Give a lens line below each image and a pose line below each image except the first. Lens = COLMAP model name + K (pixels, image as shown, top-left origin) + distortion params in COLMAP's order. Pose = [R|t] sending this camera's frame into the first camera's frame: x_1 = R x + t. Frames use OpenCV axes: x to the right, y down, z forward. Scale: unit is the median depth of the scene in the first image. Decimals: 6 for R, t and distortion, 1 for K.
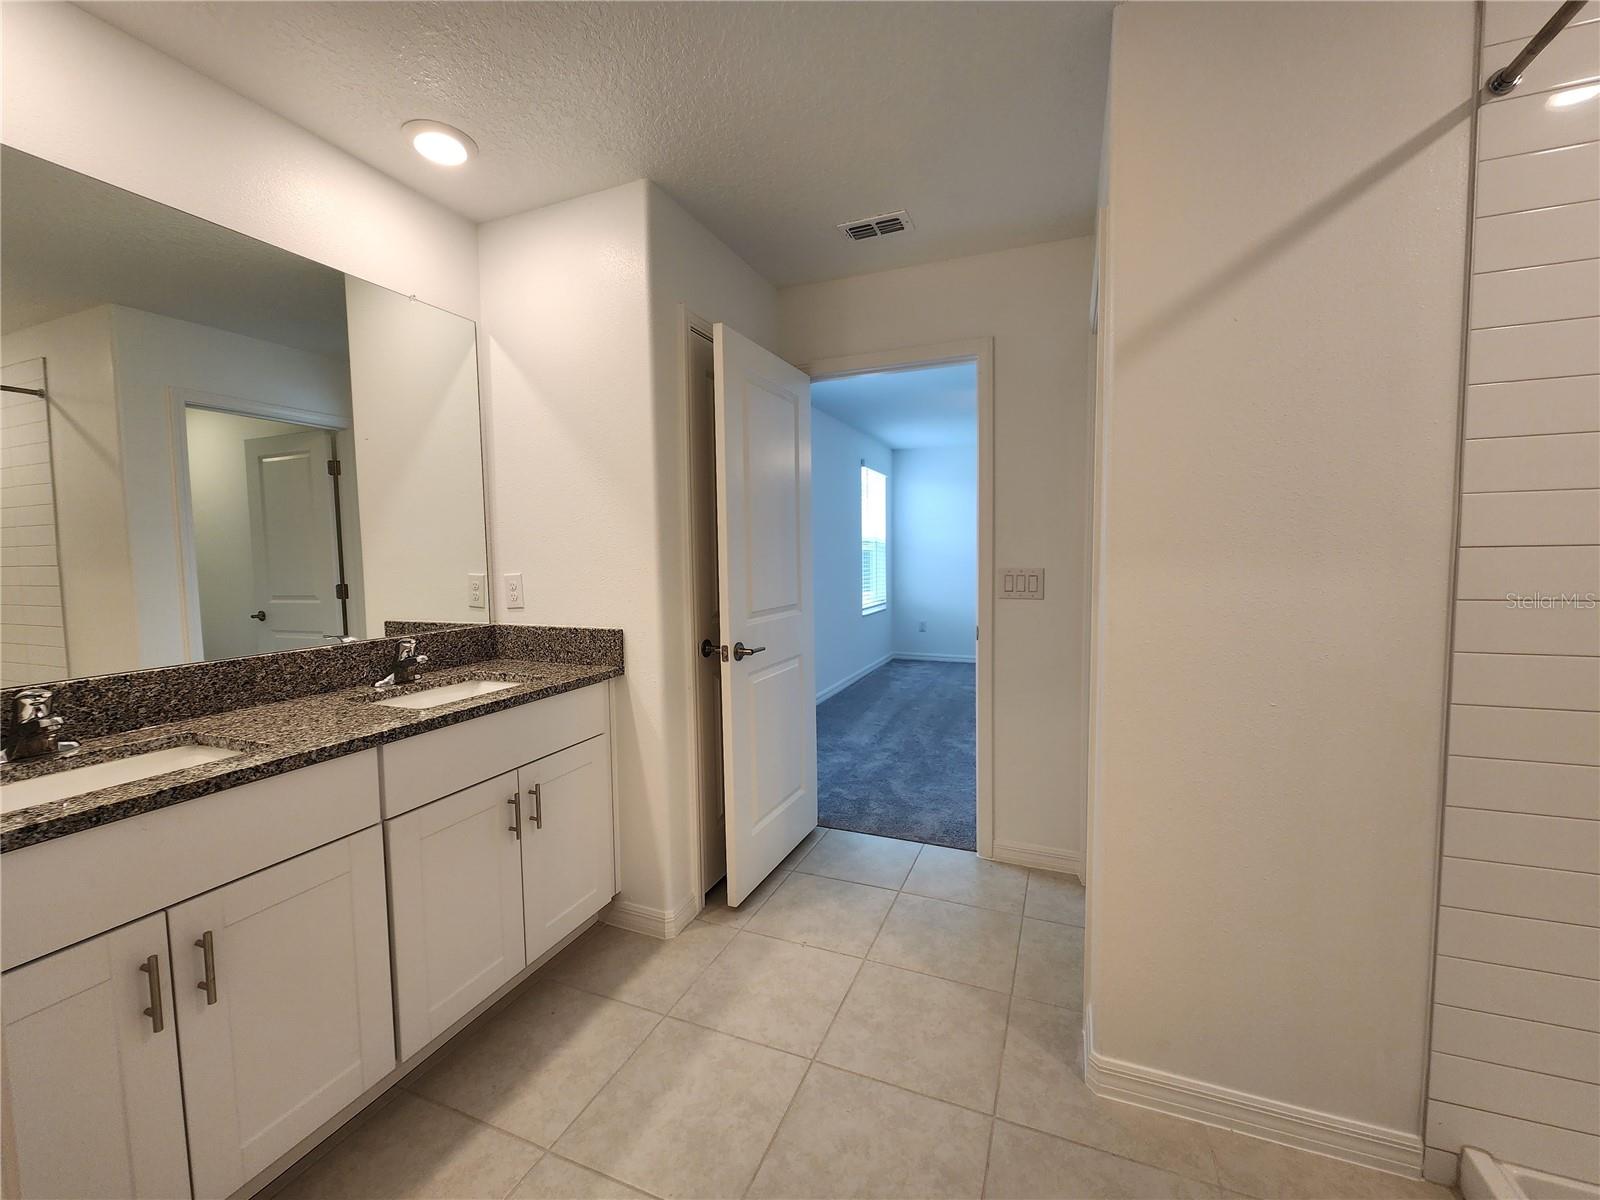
lens RADIAL K [[652.5, 0, 806.1], [0, 652.5, 576.4], [0, 0, 1]] dist [-0.002298, 0.000348]
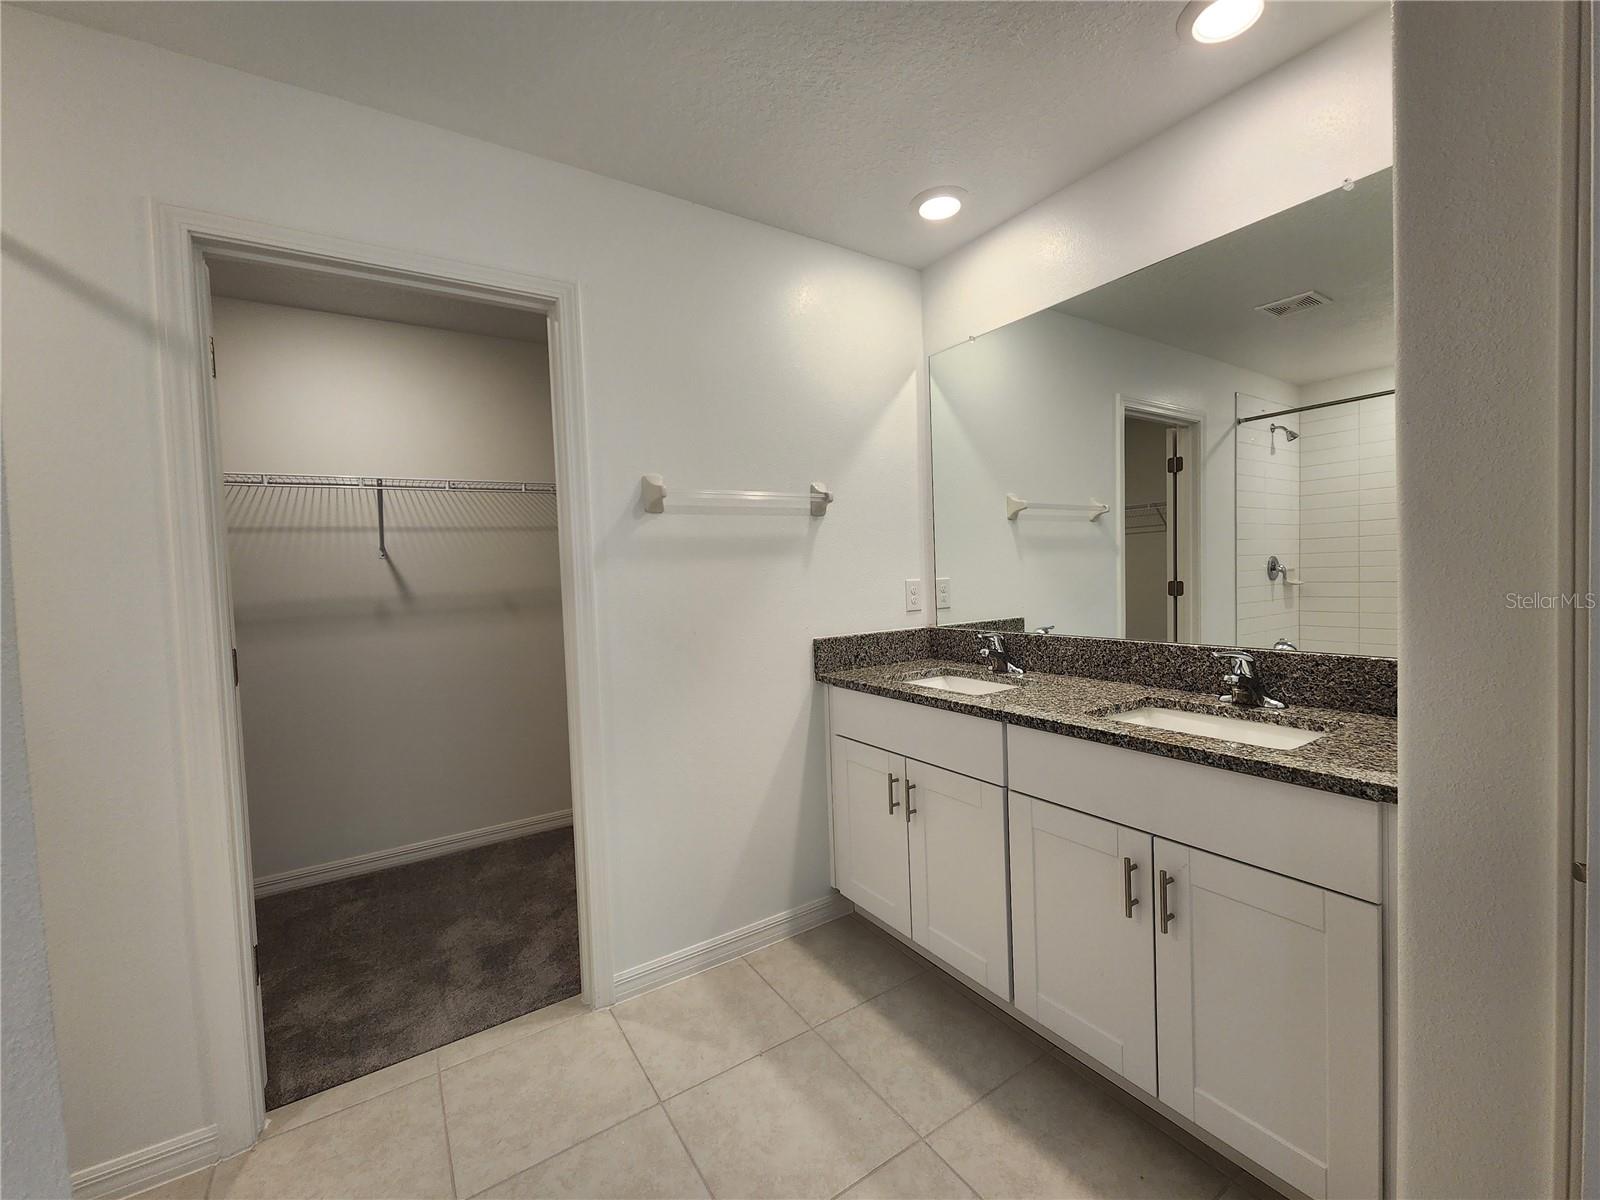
lens RADIAL K [[652.5, 0, 797.3], [0, 652.5, 602.3], [0, 0, 1]] dist [-0.002298, 0.000348]
pose [[-0.565930, 0.070049, -0.821472, 0.458350], [0.006445, 0.996729, 0.080554, -0.044147], [0.824428, 0.040294, -0.564531, 1.263431]]
